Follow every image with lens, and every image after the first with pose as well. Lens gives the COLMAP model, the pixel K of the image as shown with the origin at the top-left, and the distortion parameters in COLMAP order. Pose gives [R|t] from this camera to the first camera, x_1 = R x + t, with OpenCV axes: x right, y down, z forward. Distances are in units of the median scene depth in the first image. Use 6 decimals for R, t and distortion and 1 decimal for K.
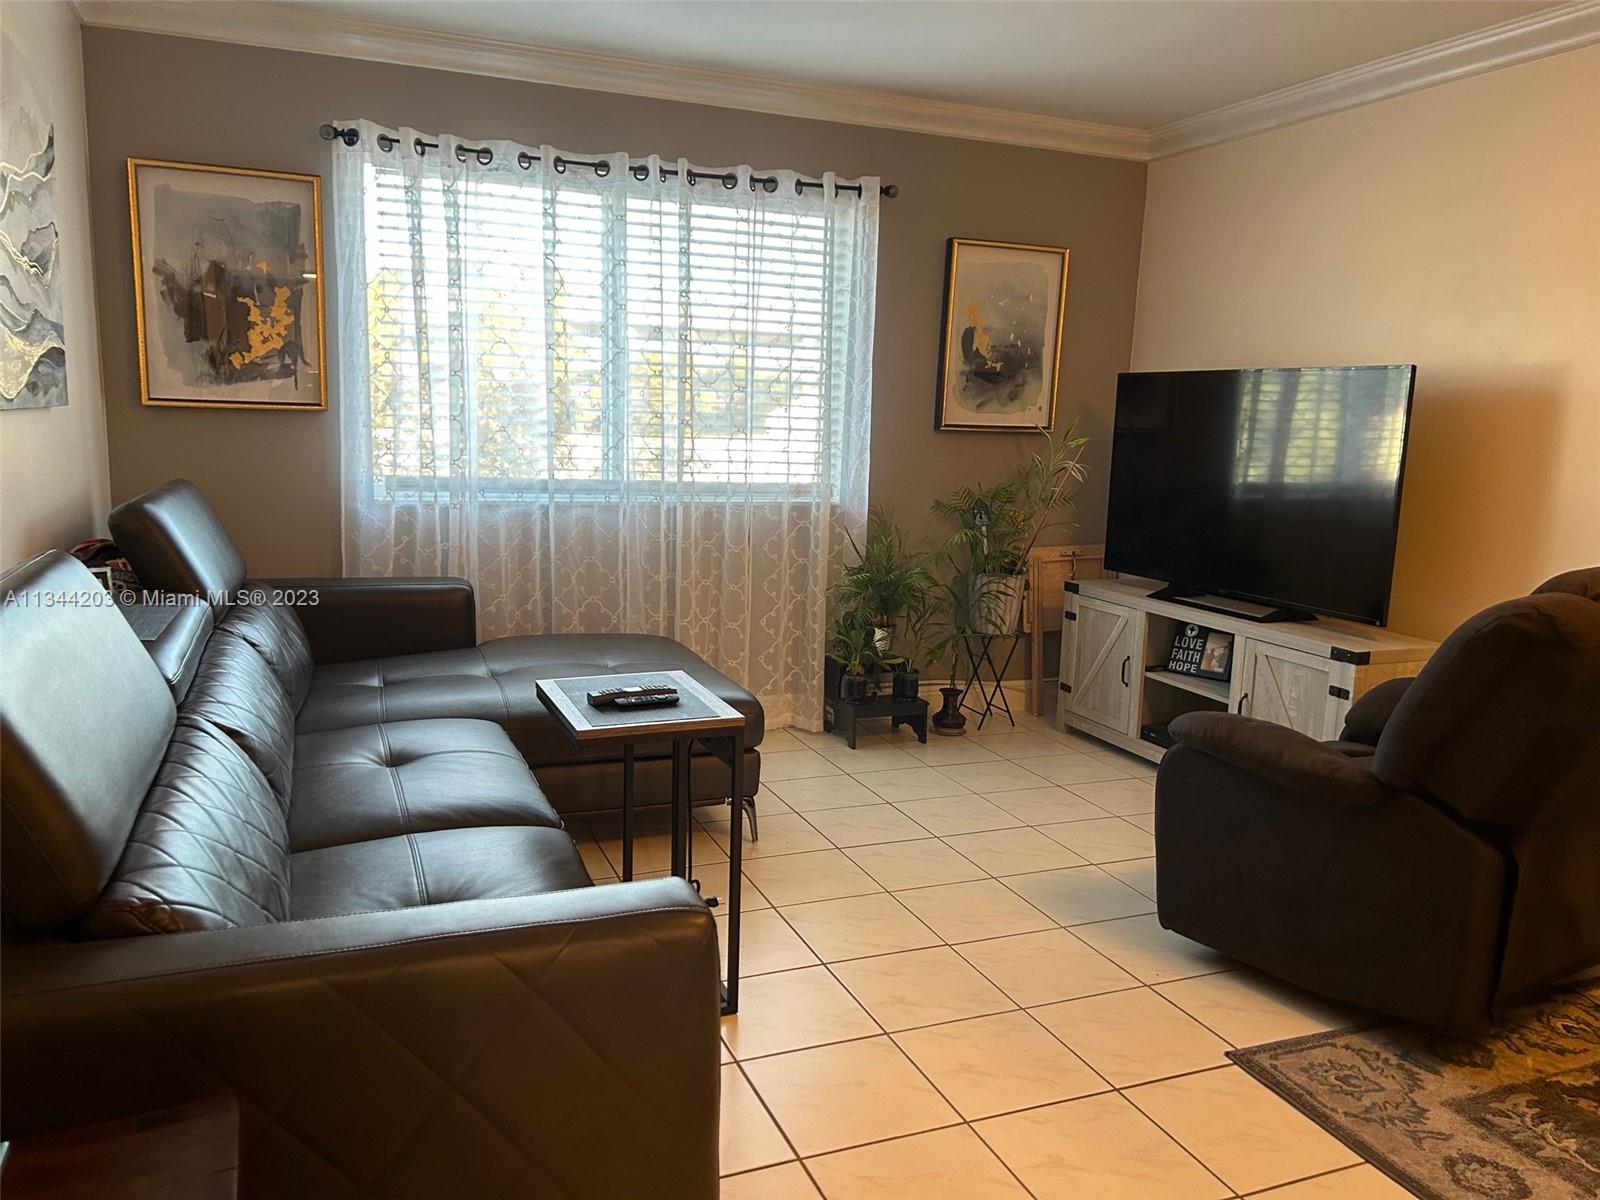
lens RADIAL K [[1209.4, 0, 813.4], [0, 1209.4, 603.2], [0, 0, 1]] dist [0.052408, -0.036599]
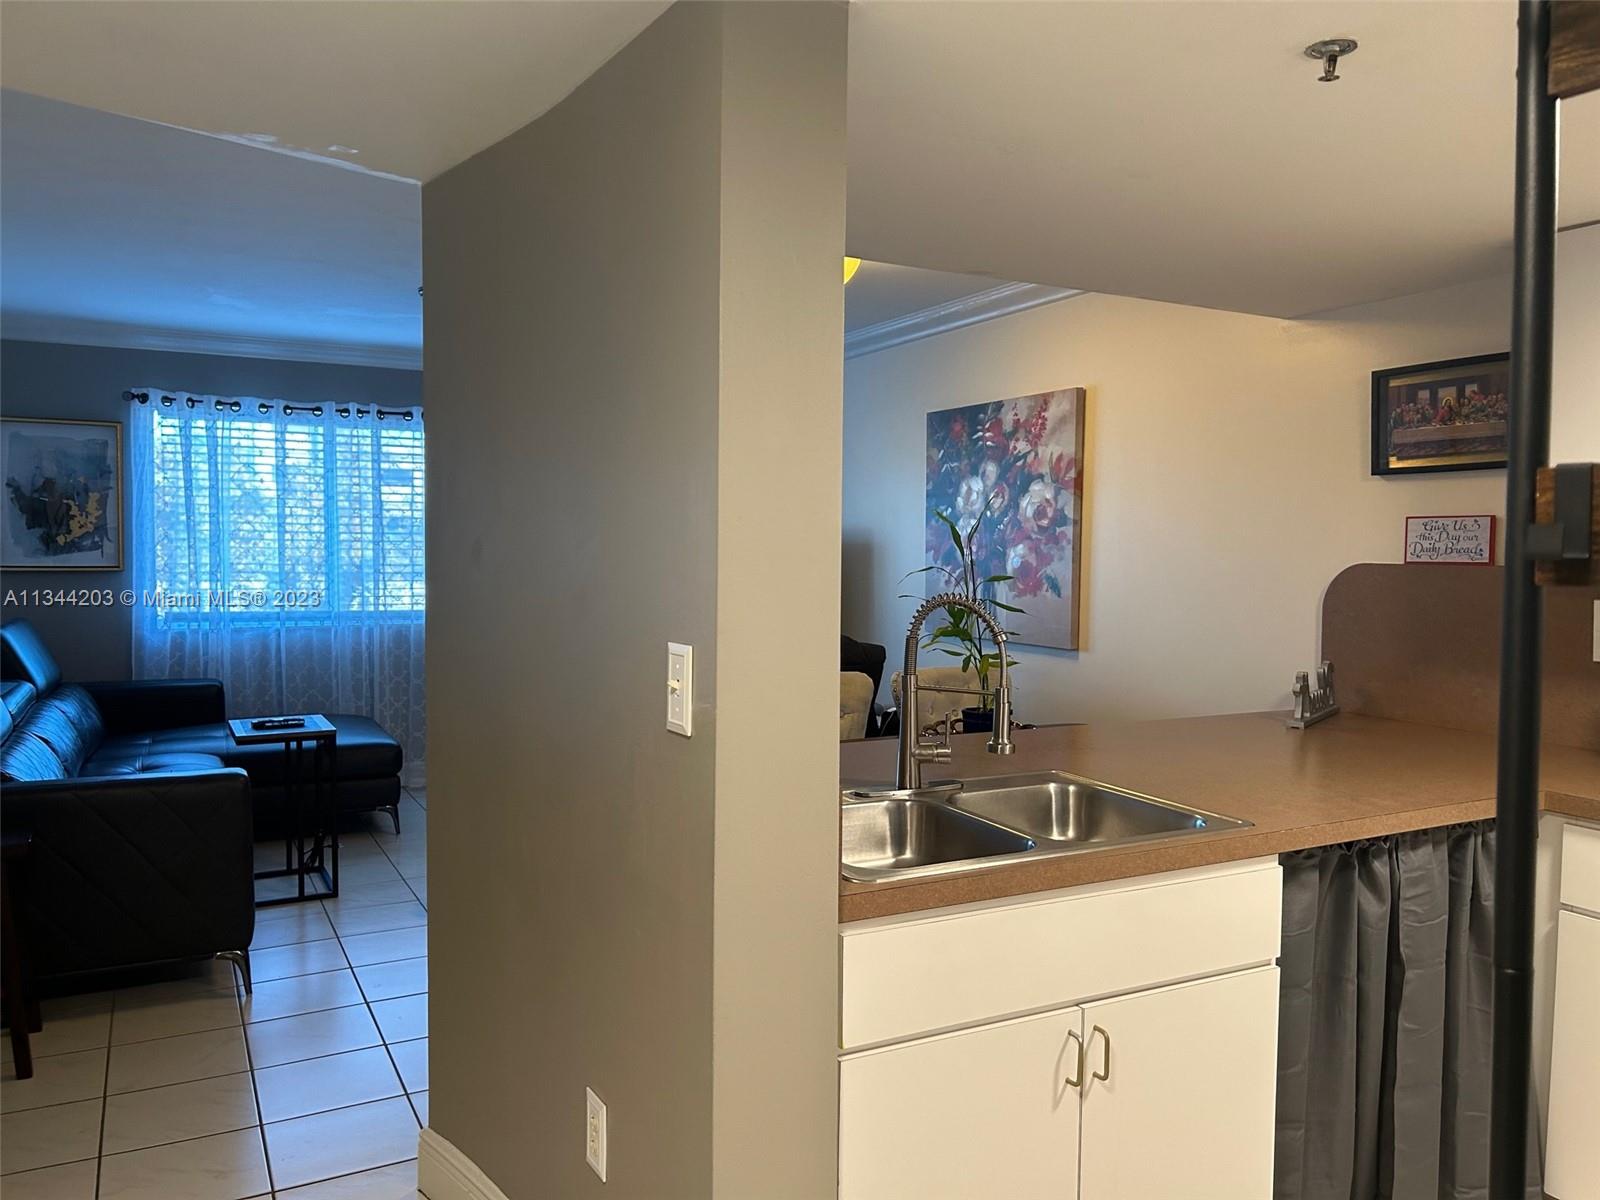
lens RADIAL K [[1209.4, 0, 800.3], [0, 1209.4, 600.7], [0, 0, 1]] dist [0.052408, -0.036599]
pose [[0.995104, -0.029968, 0.094182, 0.287667], [0.041334, 0.991773, -0.121155, 0.096362], [-0.089776, 0.124454, 0.988156, -0.562343]]
